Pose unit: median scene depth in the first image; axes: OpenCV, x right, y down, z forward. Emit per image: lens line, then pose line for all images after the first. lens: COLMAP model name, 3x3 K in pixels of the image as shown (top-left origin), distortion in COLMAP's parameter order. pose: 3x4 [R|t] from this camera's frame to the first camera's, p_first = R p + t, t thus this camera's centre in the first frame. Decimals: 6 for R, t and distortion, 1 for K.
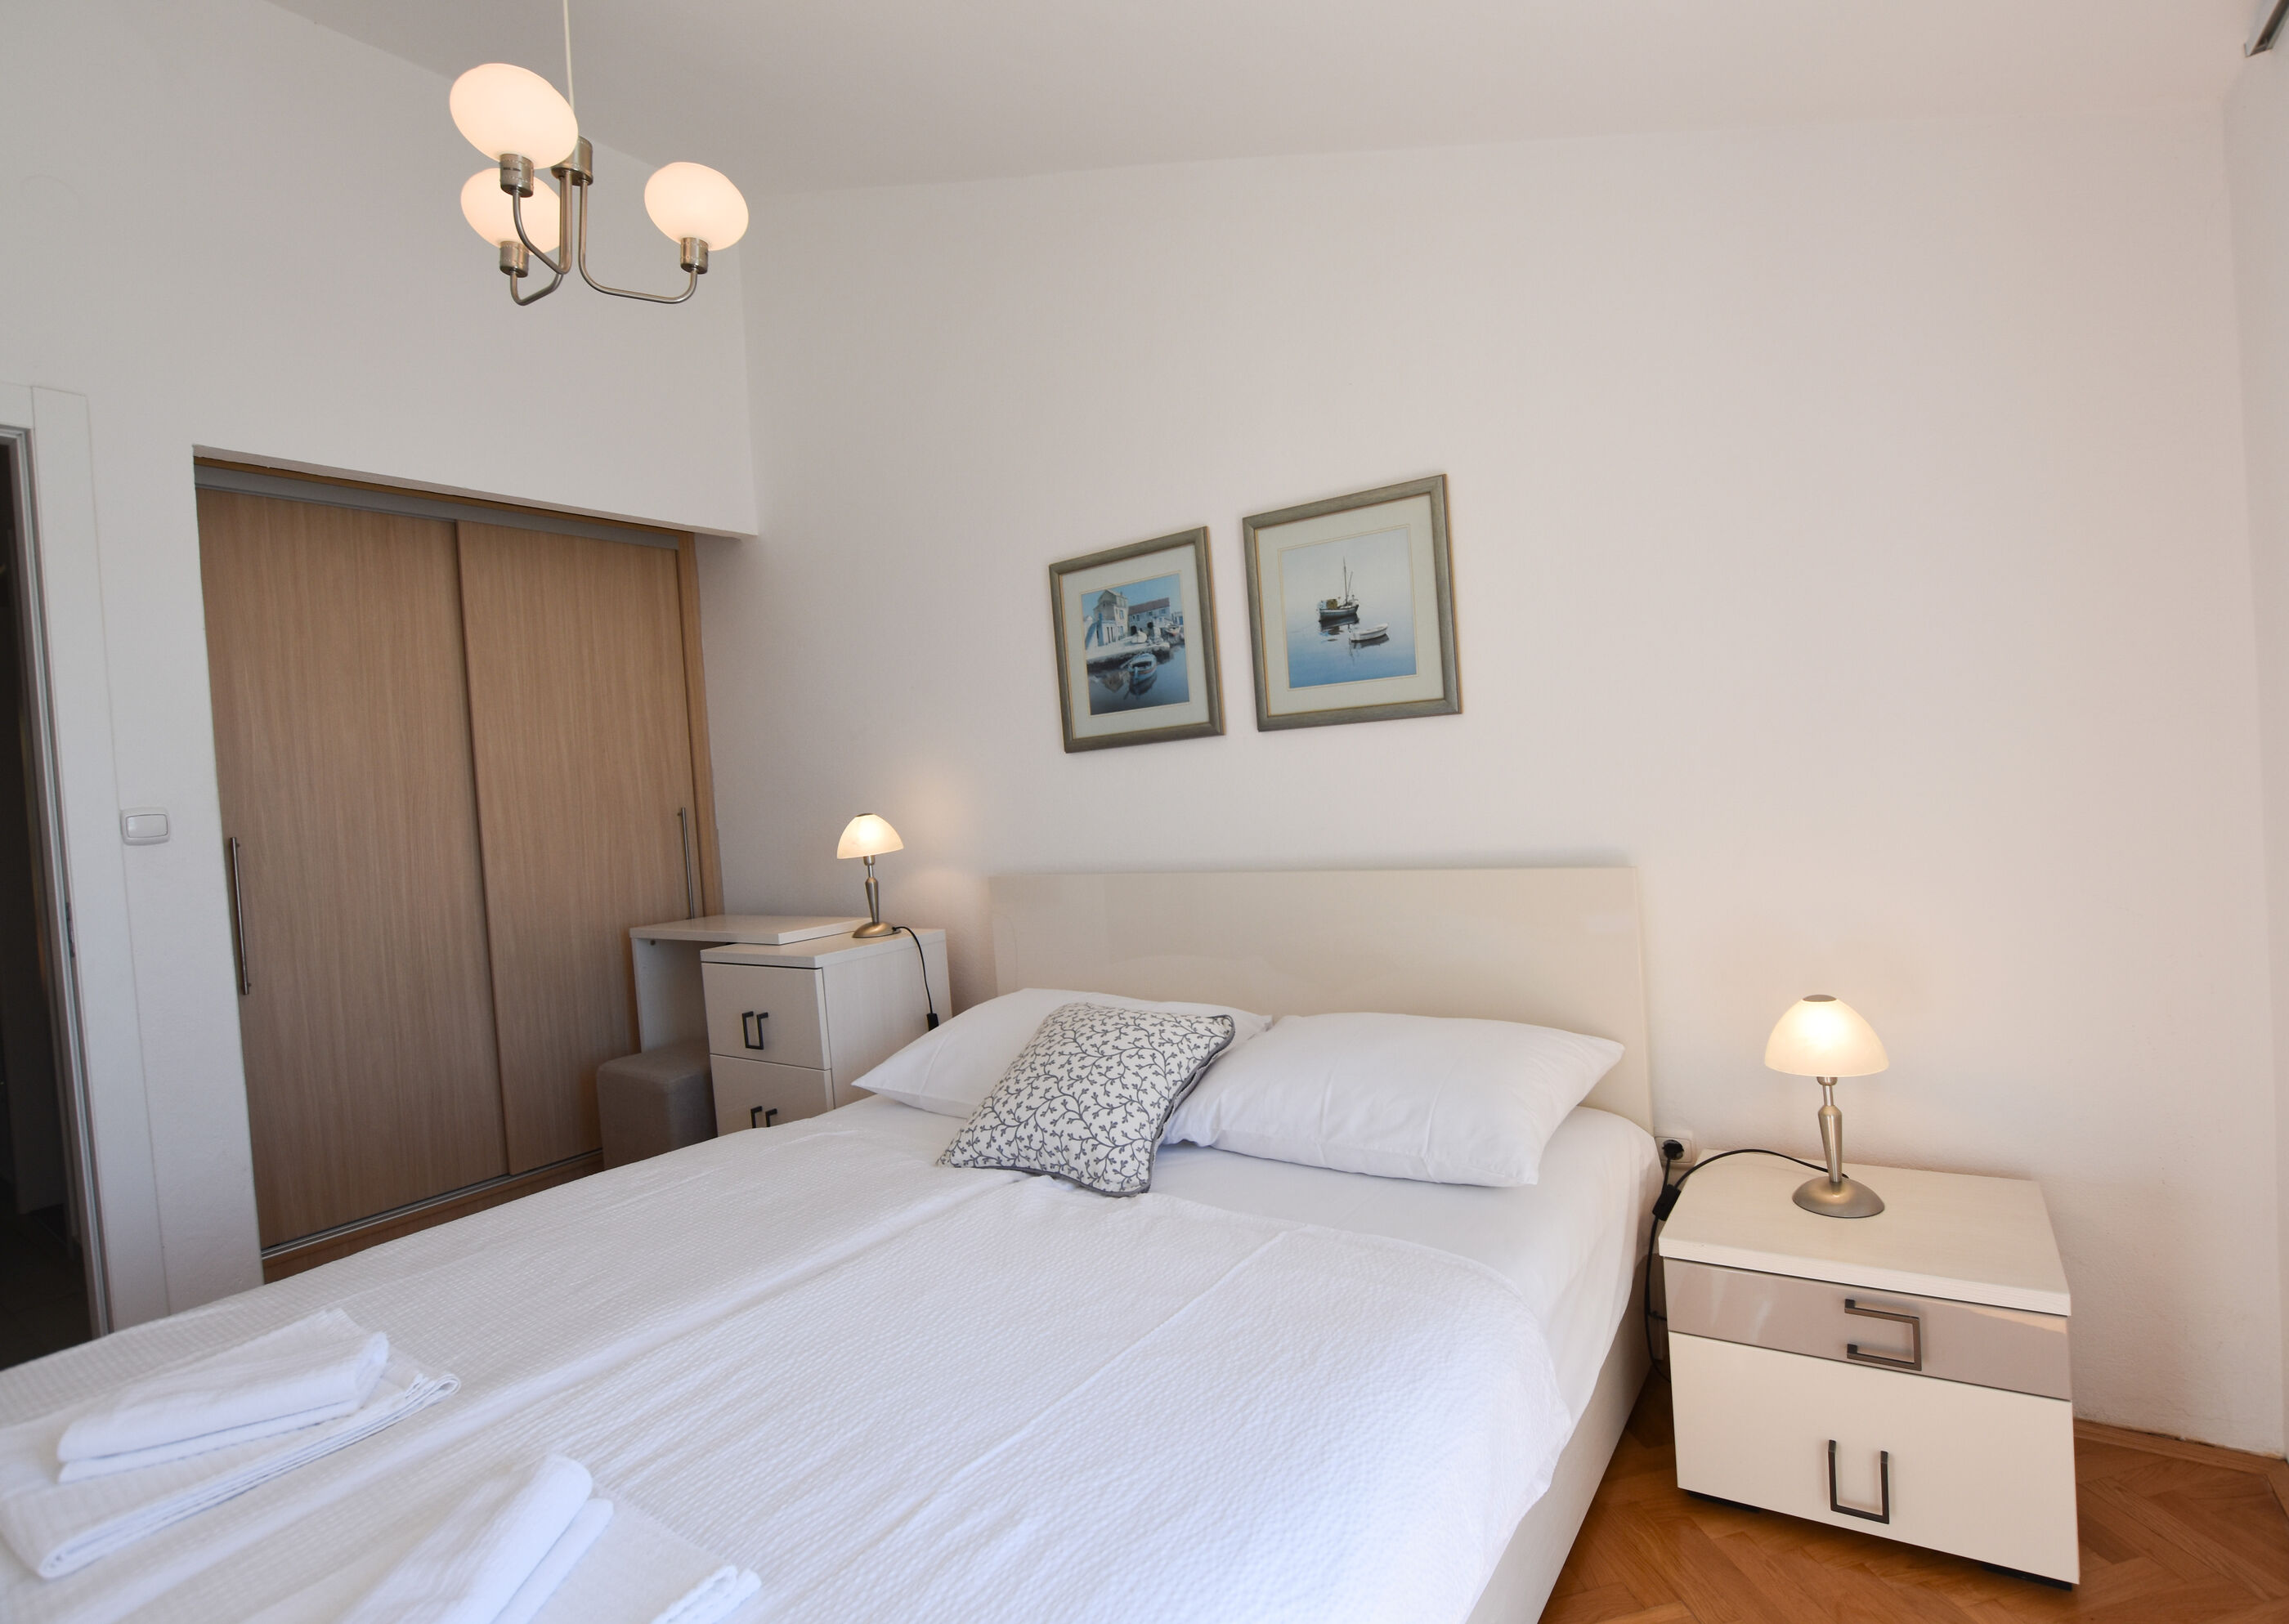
lens RADIAL K [[1154.8, 0, 1142.9], [0, 1154.8, 800.5], [0, 0, 1]] dist [0.001092, 0.000302]
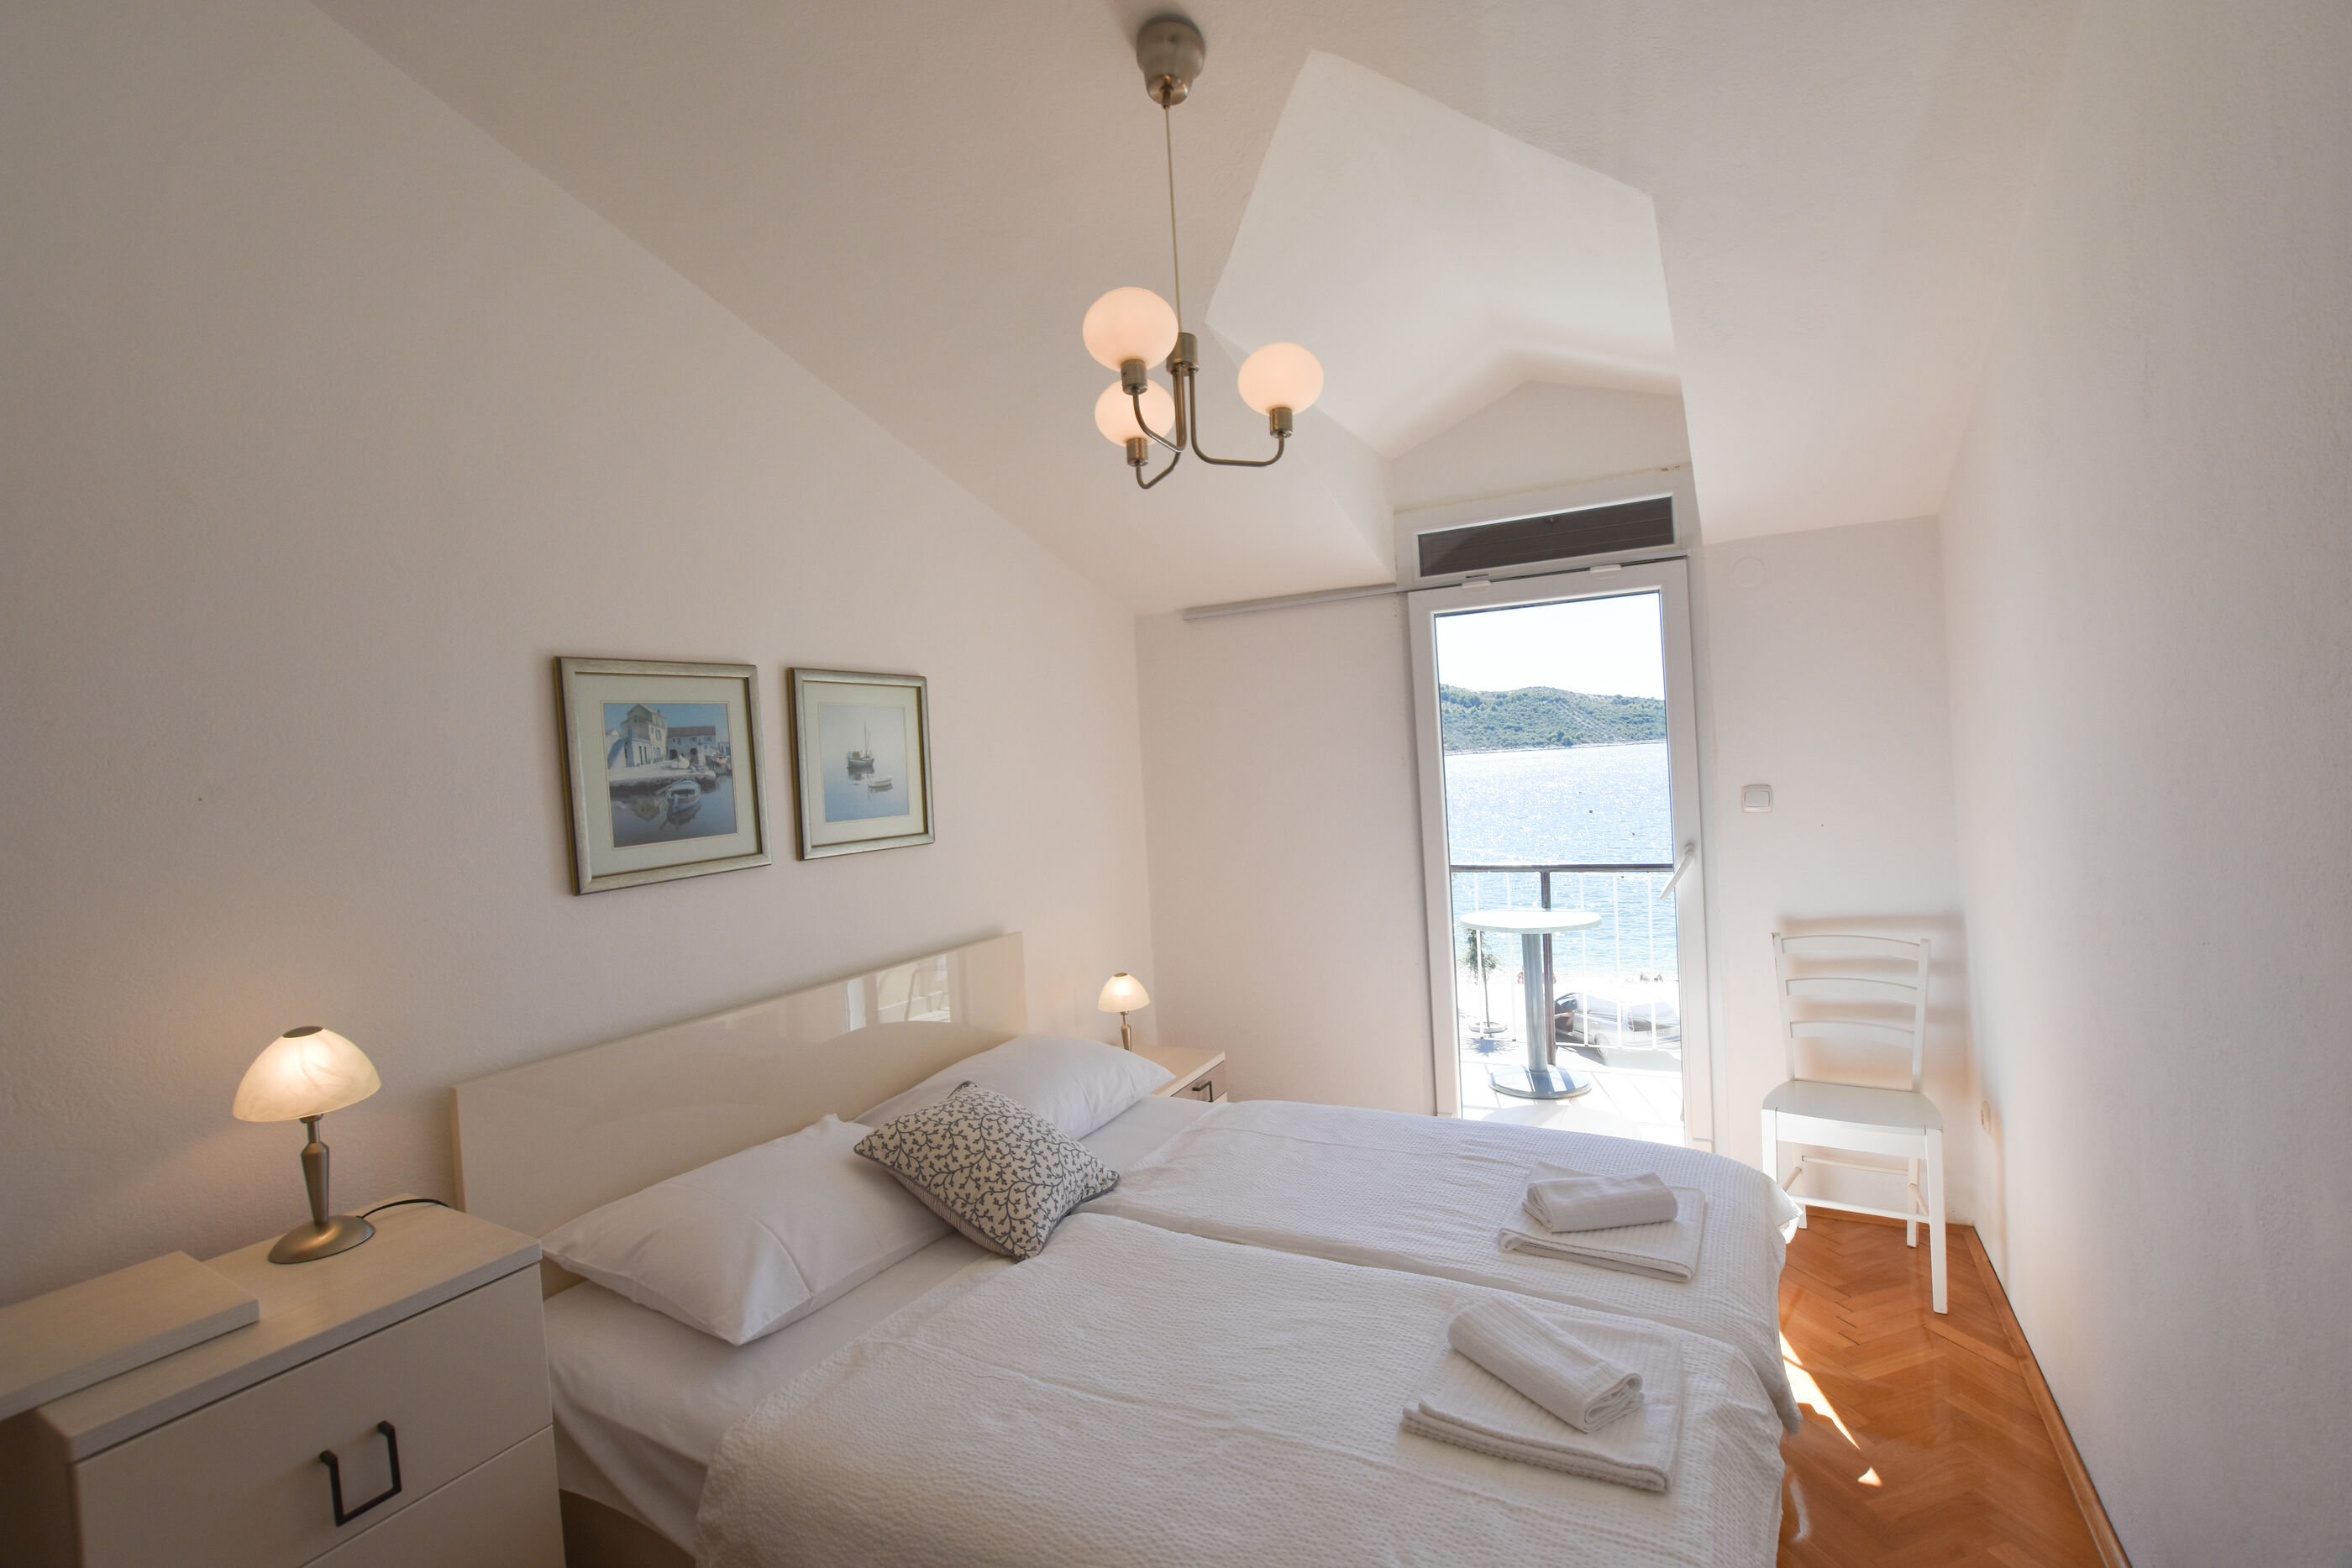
lens RADIAL K [[1032.2, 0, 1173.9], [0, 1032.2, 773.7], [0, 0, 1]] dist [-0.025709, 0.001656]
pose [[-0.116975, 0.057067, 0.991494, -0.867519], [0.069642, 0.996361, -0.049131, -0.064772], [-0.990690, 0.063303, -0.120524, 0.711119]]
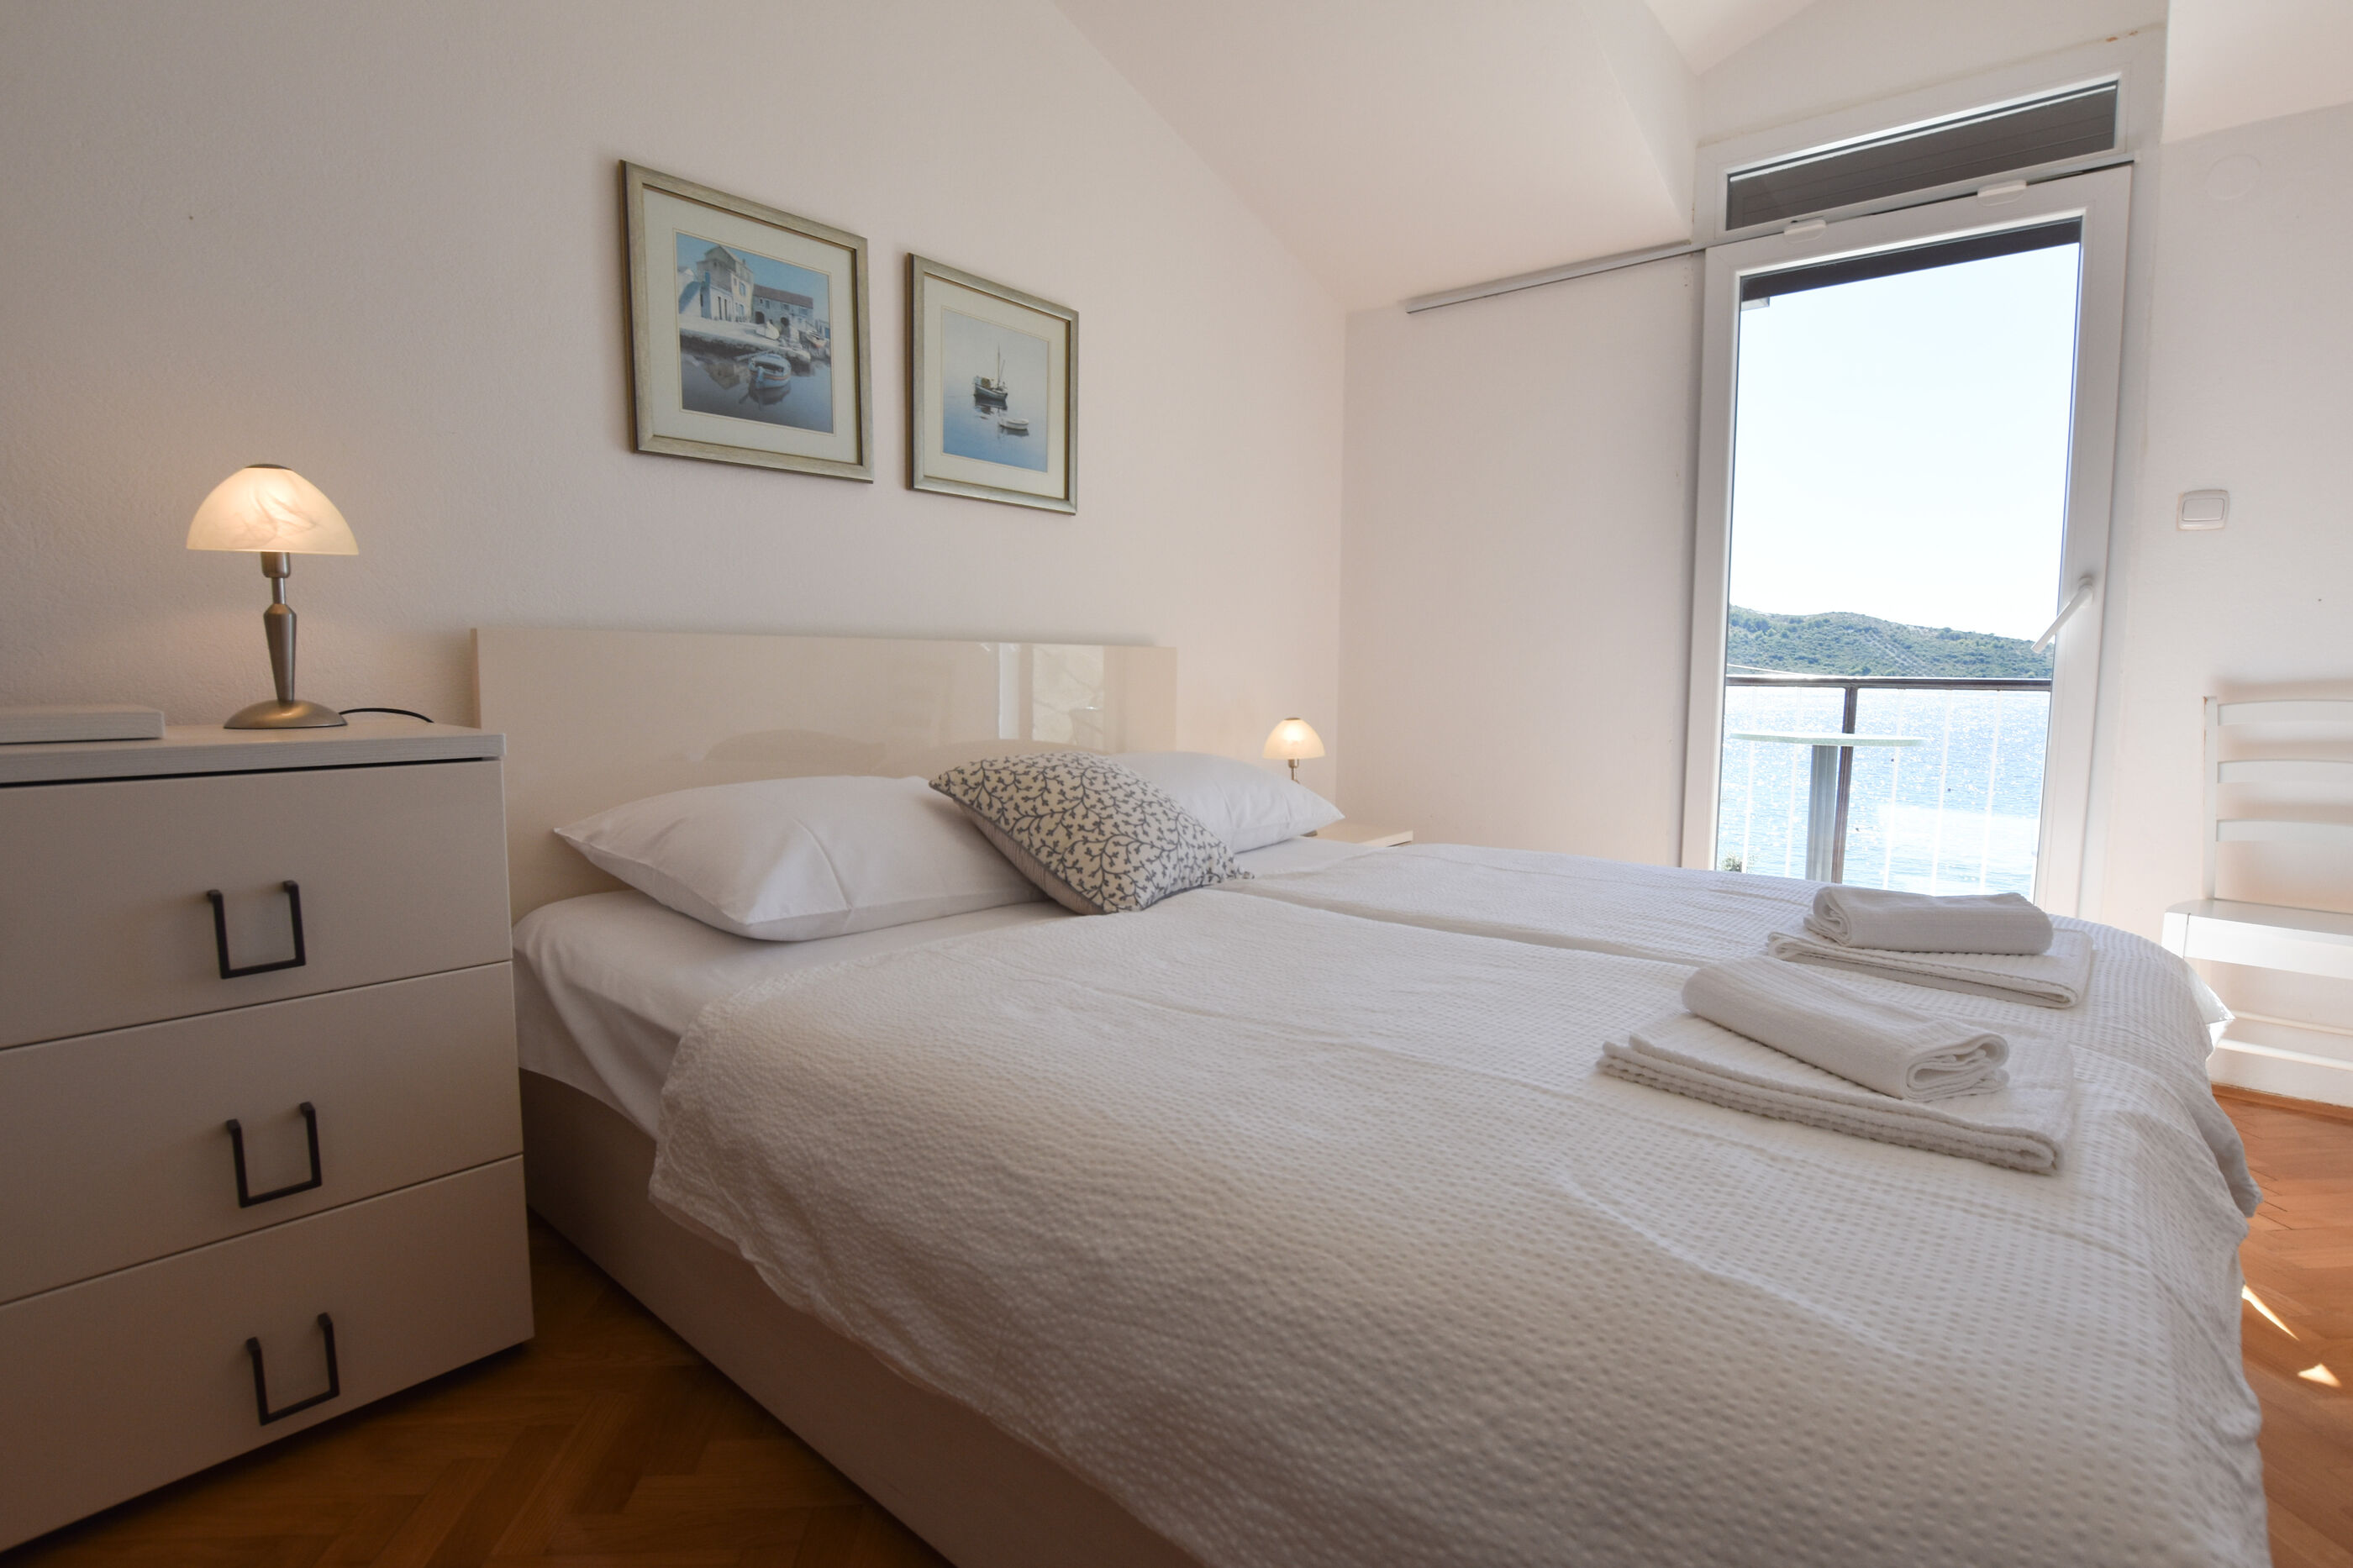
lens RADIAL K [[1109.5, 0, 1179.9], [0, 1109.5, 770.8], [0, 0, 1]] dist [-0.027088, 0.002060]
pose [[0.074221, -0.025076, 0.996926, -0.728996], [-0.007606, 0.999640, 0.025710, 0.133484], [-0.997213, -0.009491, 0.074004, 0.670029]]
